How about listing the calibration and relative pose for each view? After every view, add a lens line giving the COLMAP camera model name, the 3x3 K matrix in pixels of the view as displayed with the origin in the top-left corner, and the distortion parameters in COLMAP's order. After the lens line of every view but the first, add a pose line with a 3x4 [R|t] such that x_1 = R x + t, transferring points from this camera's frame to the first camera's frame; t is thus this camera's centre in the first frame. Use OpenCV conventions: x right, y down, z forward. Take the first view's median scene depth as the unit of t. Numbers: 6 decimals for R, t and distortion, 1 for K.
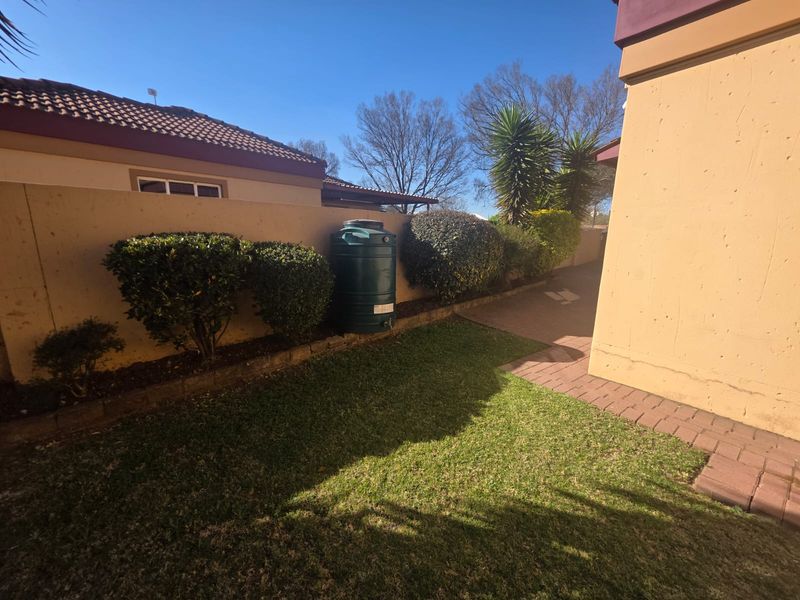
lens RADIAL K [[320.5, 0, 398.6], [0, 320.5, 298.4], [0, 0, 1]] dist [0.000838, 0.000044]
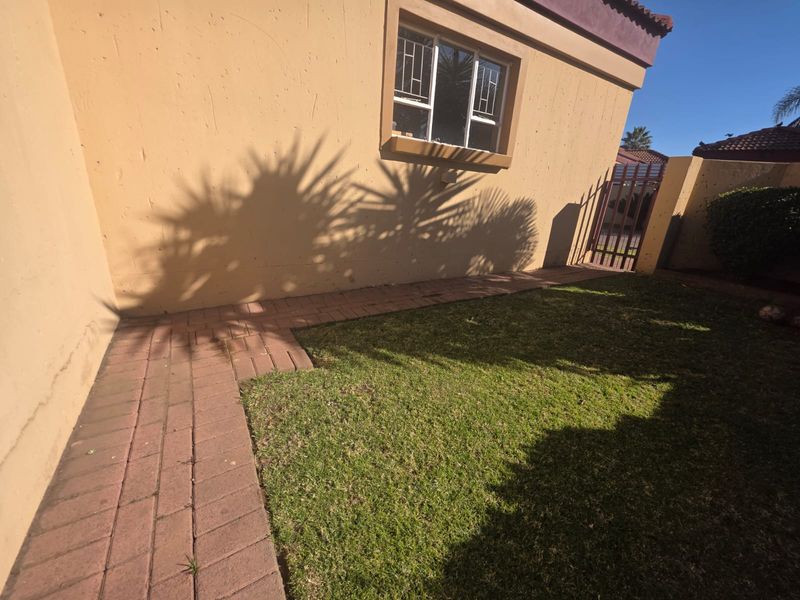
lens RADIAL K [[320.5, 0, 398.6], [0, 320.5, 298.4], [0, 0, 1]] dist [0.000838, 0.000044]
pose [[-0.993187, -0.098737, 0.061887, 0.637492], [-0.053168, 0.856550, 0.513317, -0.222082], [-0.103693, 0.506530, -0.855965, 1.946533]]
